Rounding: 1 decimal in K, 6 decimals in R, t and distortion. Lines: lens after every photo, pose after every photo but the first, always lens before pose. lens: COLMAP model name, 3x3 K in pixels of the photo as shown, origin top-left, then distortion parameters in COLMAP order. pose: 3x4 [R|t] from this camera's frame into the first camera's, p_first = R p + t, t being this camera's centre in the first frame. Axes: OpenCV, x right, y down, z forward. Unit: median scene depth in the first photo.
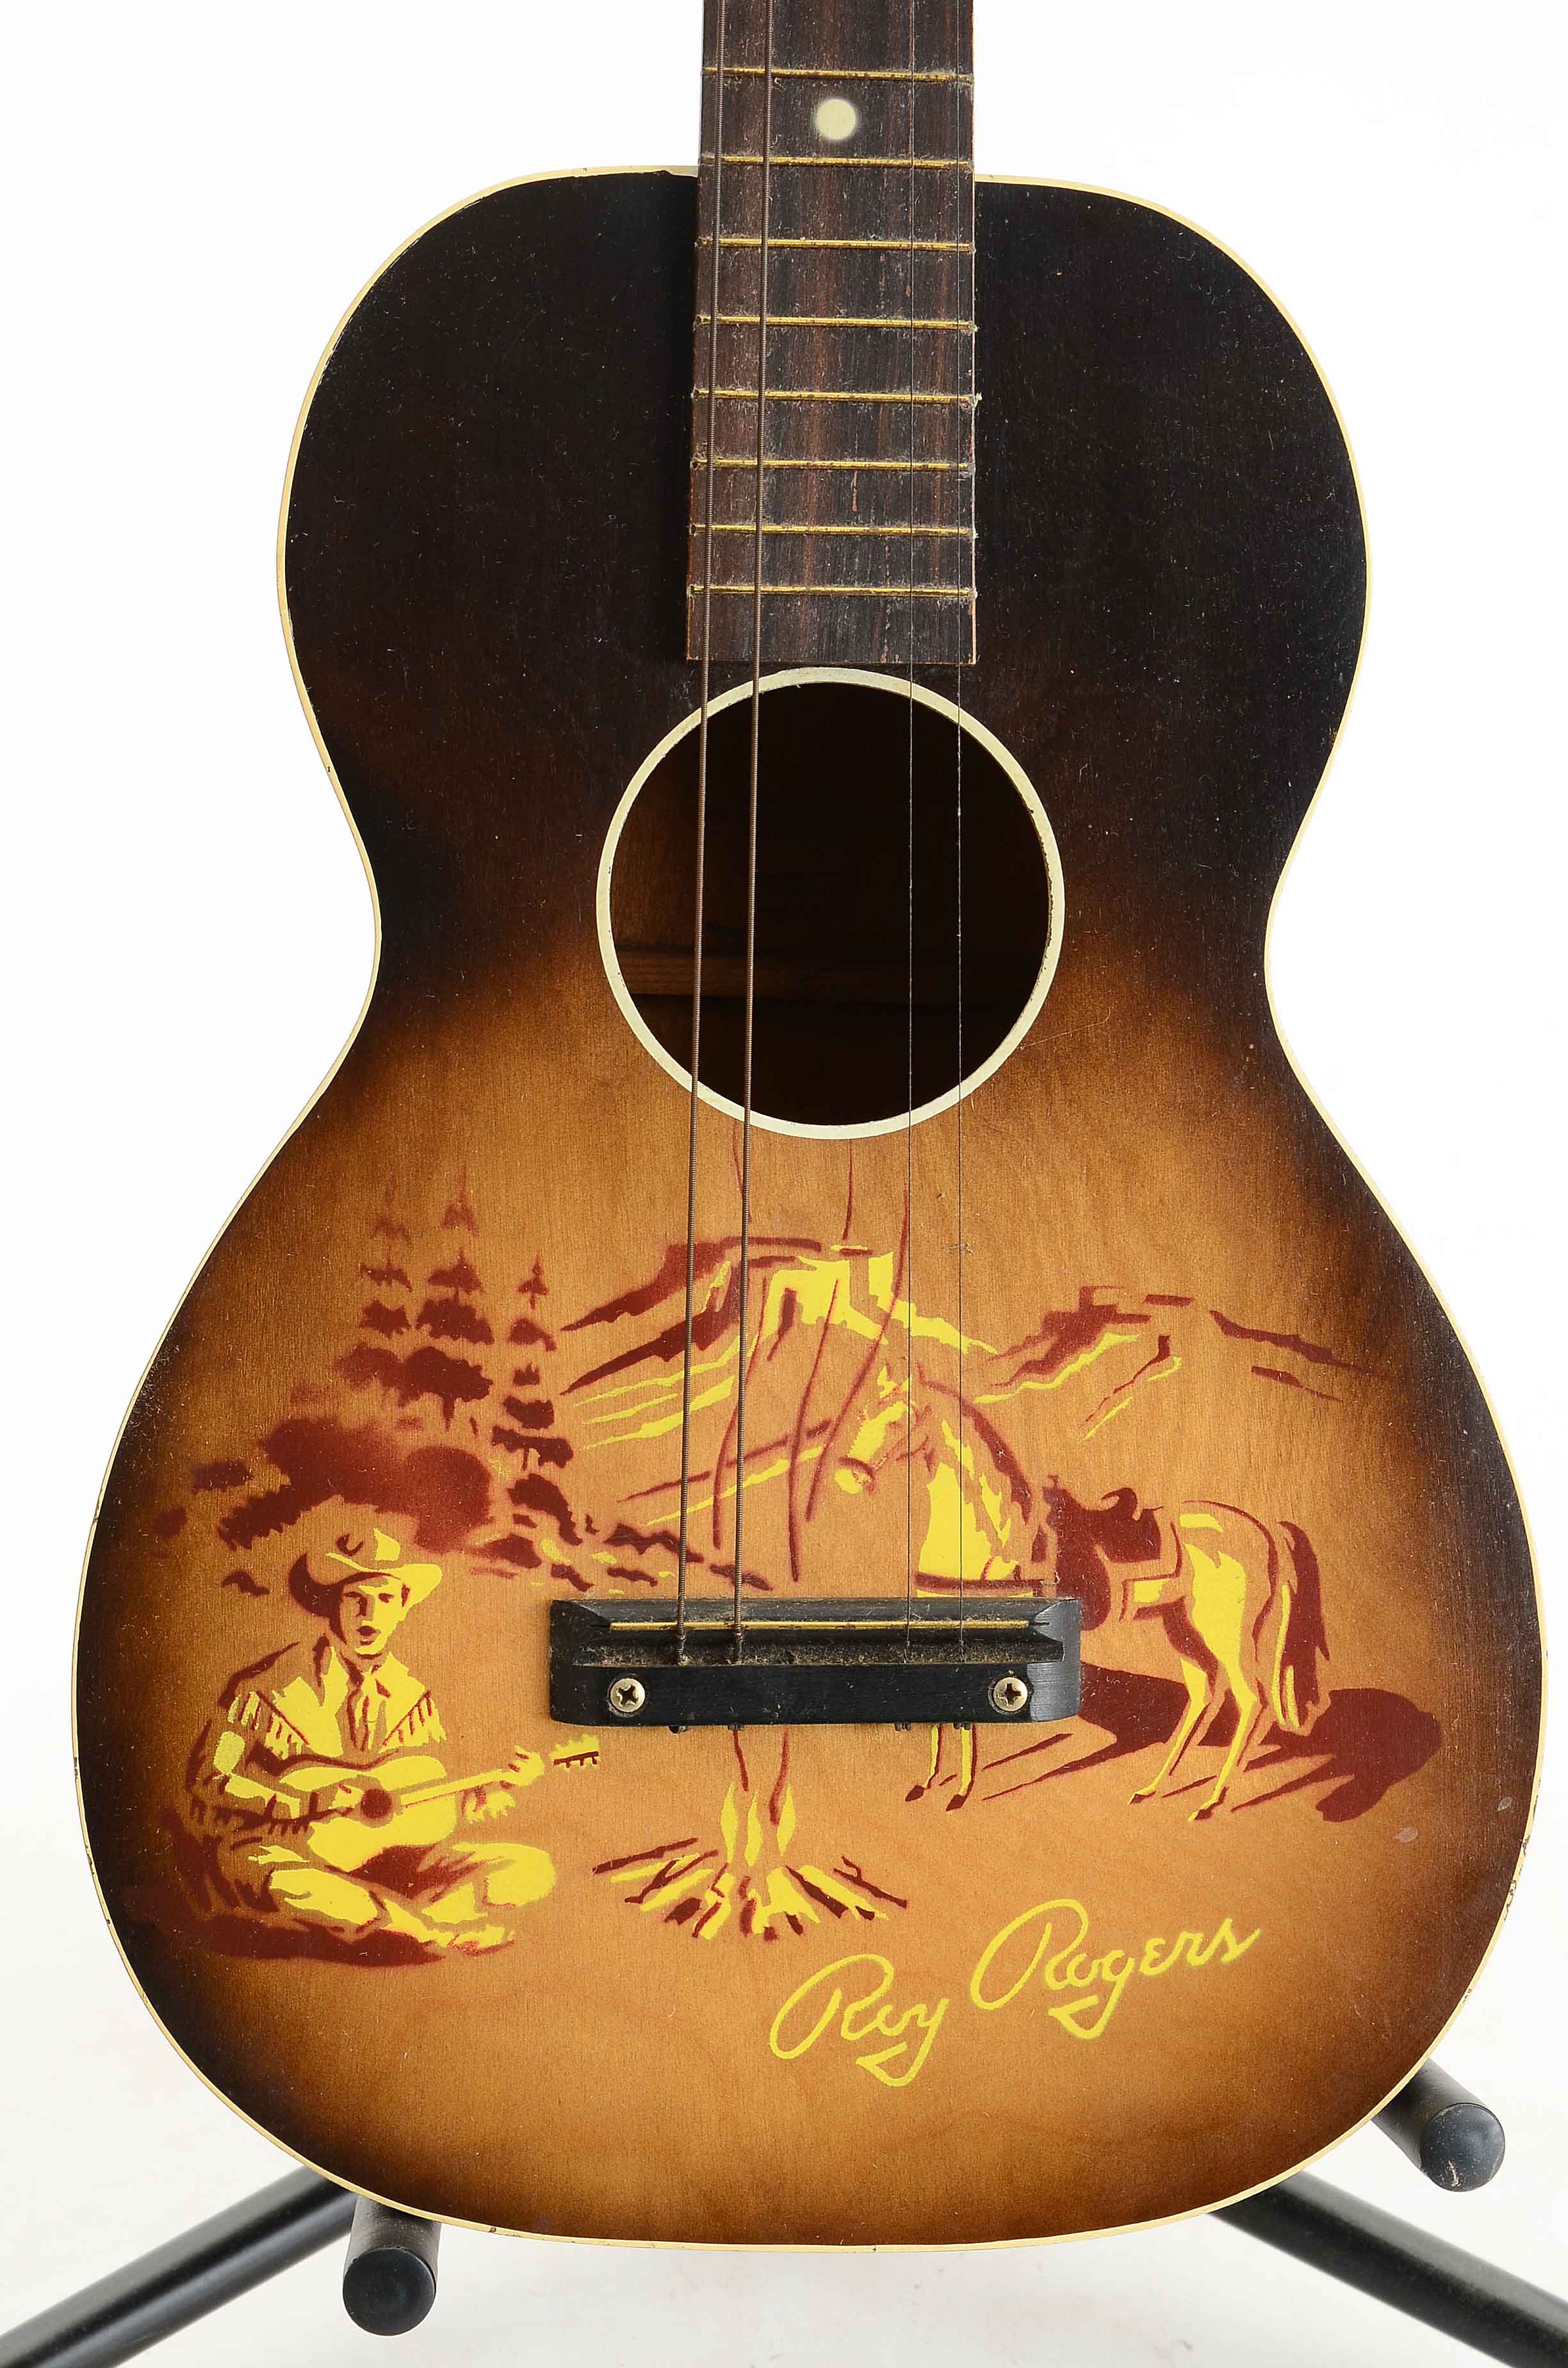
lens RADIAL K [[4257.7, 0, 790.4], [0, 4257.7, 1197.4], [0, 0, 1]] dist [0.026938, 0.000000]
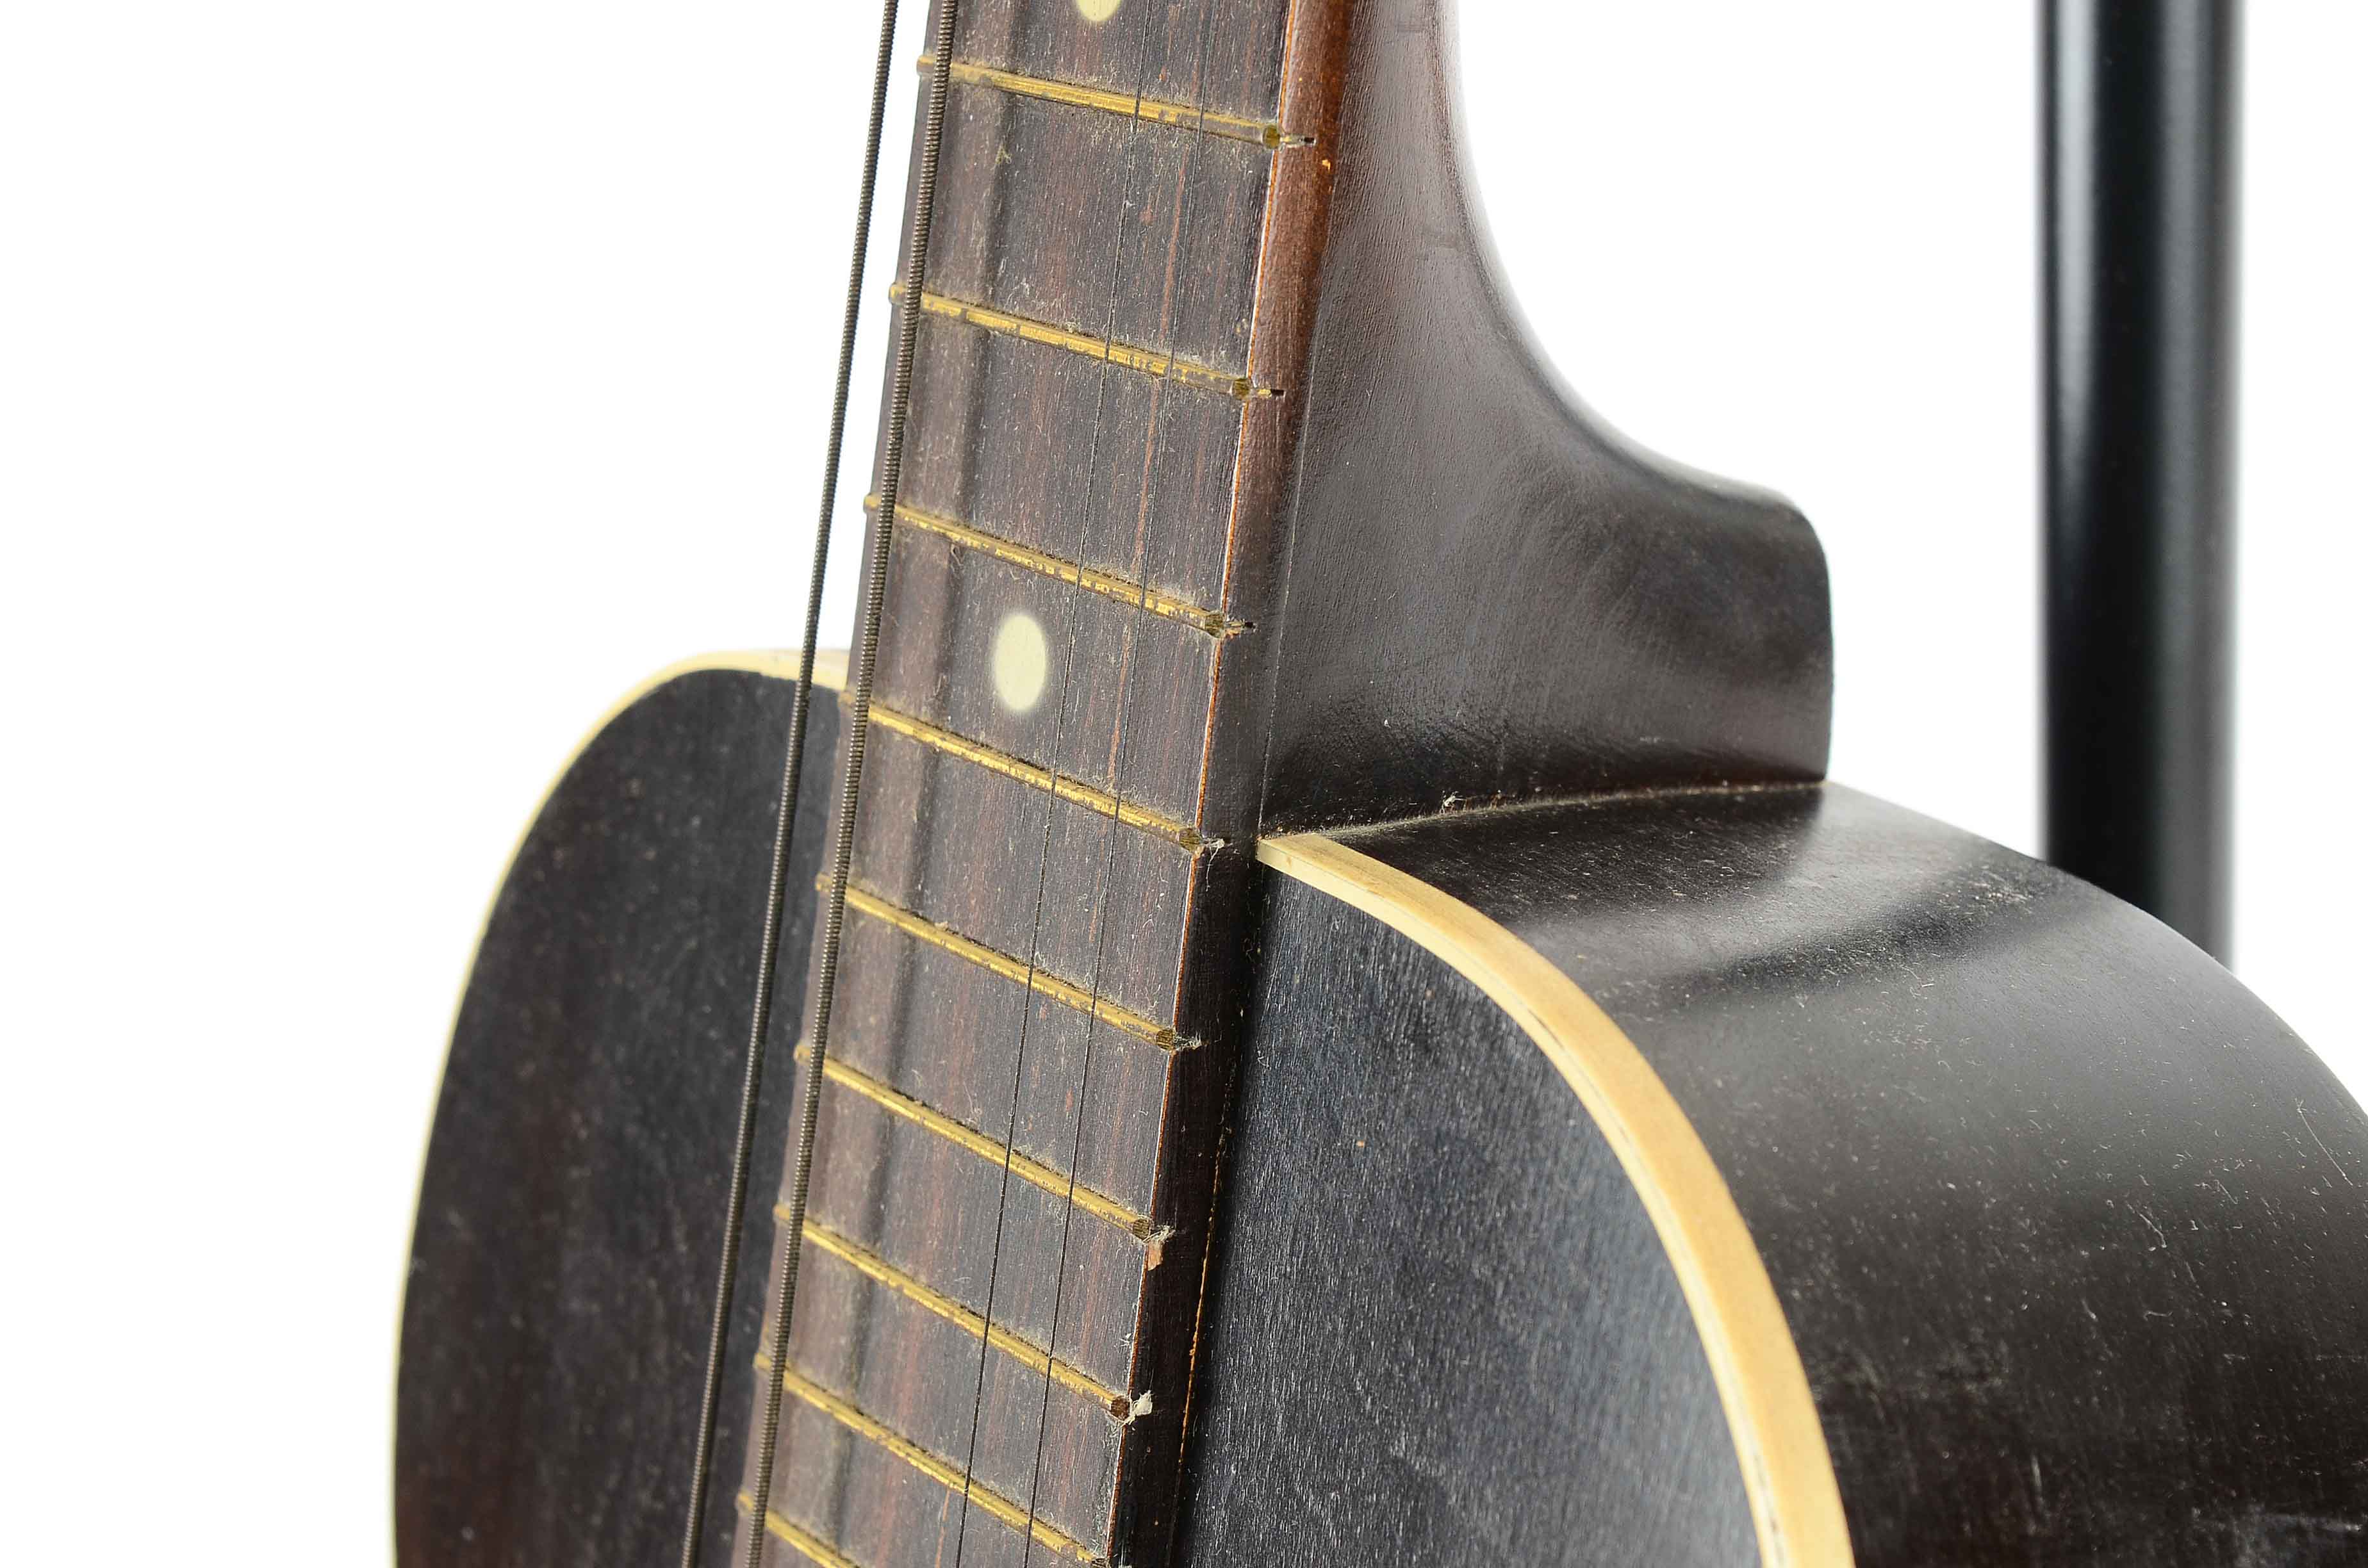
lens RADIAL K [[5231.0, 0, 1187.8], [0, 5231.0, 780.2], [0, 0, 1]] dist [0.081663, 0.000000]
pose [[0.505207, 0.203766, -0.838597, 0.441224], [-0.151174, 0.977596, 0.146467, -0.314667], [0.849654, 0.052778, 0.524692, 0.739558]]
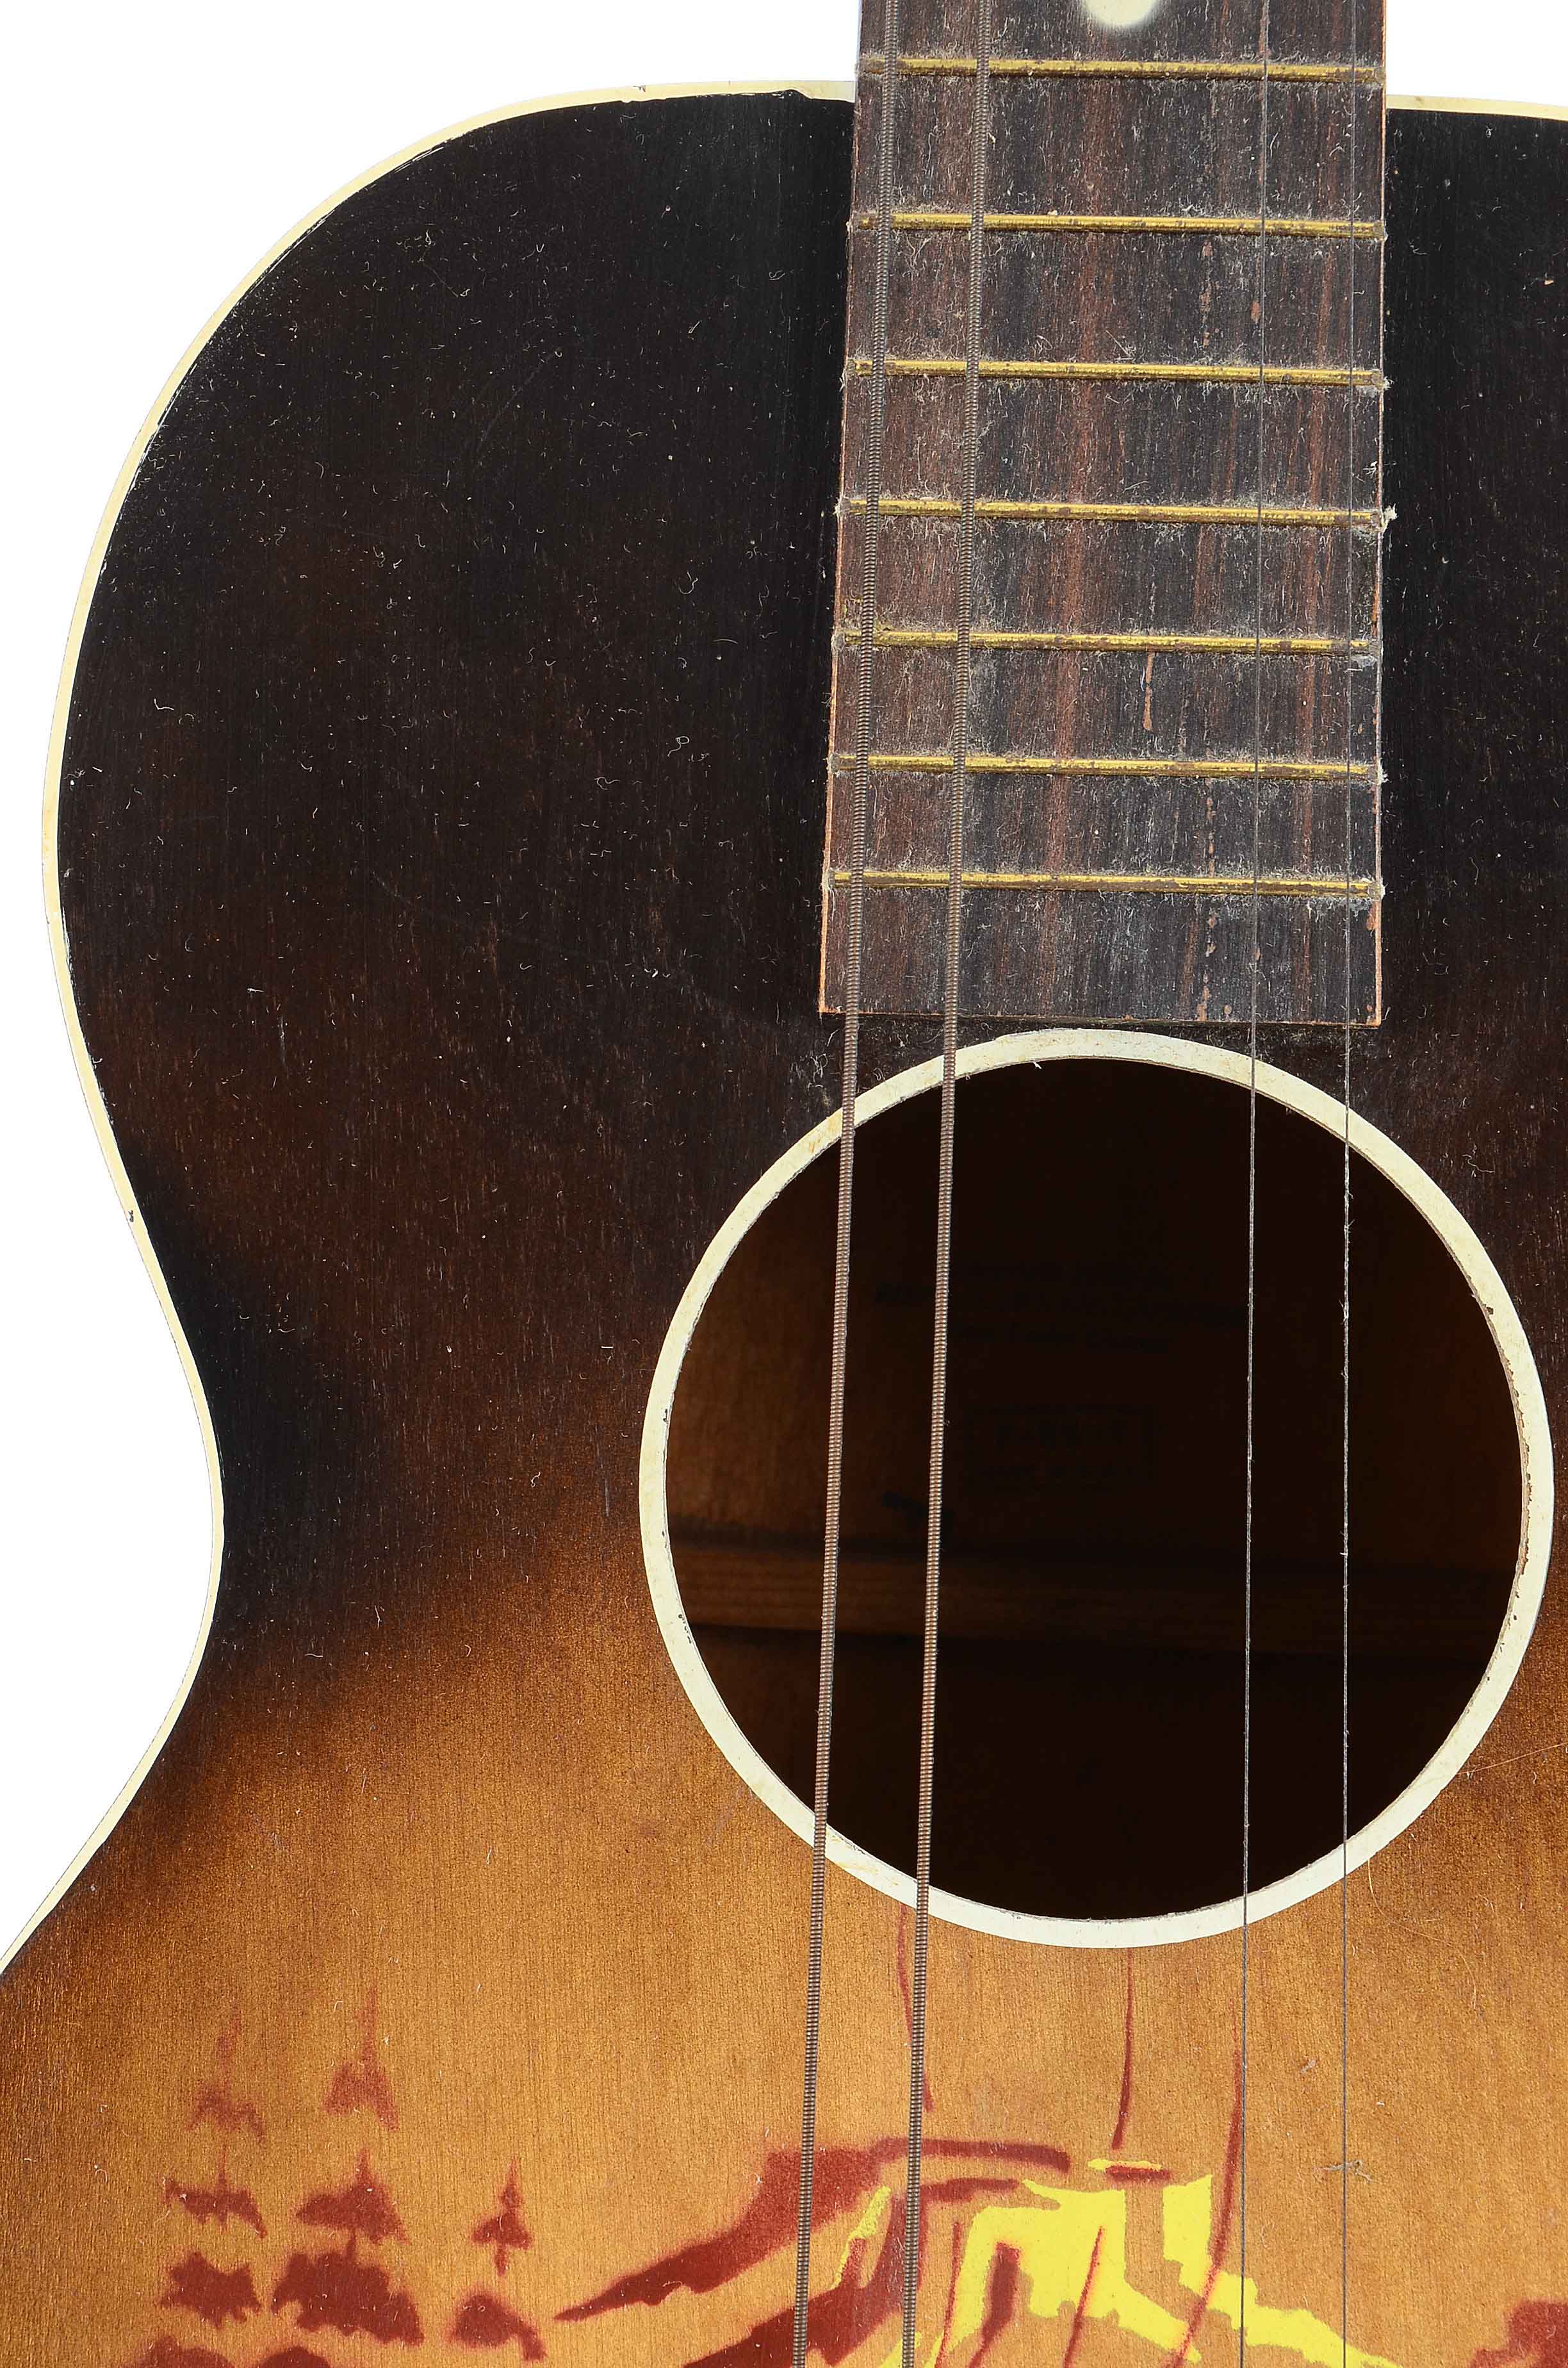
lens RADIAL K [[5231.0, 0, 779.7], [0, 5231.0, 1175.1], [0, 0, 1]] dist [0.081663, 0.000000]
pose [[0.997351, 0.009715, -0.072085, 0.016755], [-0.016025, 0.996037, -0.087487, -0.050276], [0.070950, 0.088410, 0.993554, 0.365466]]
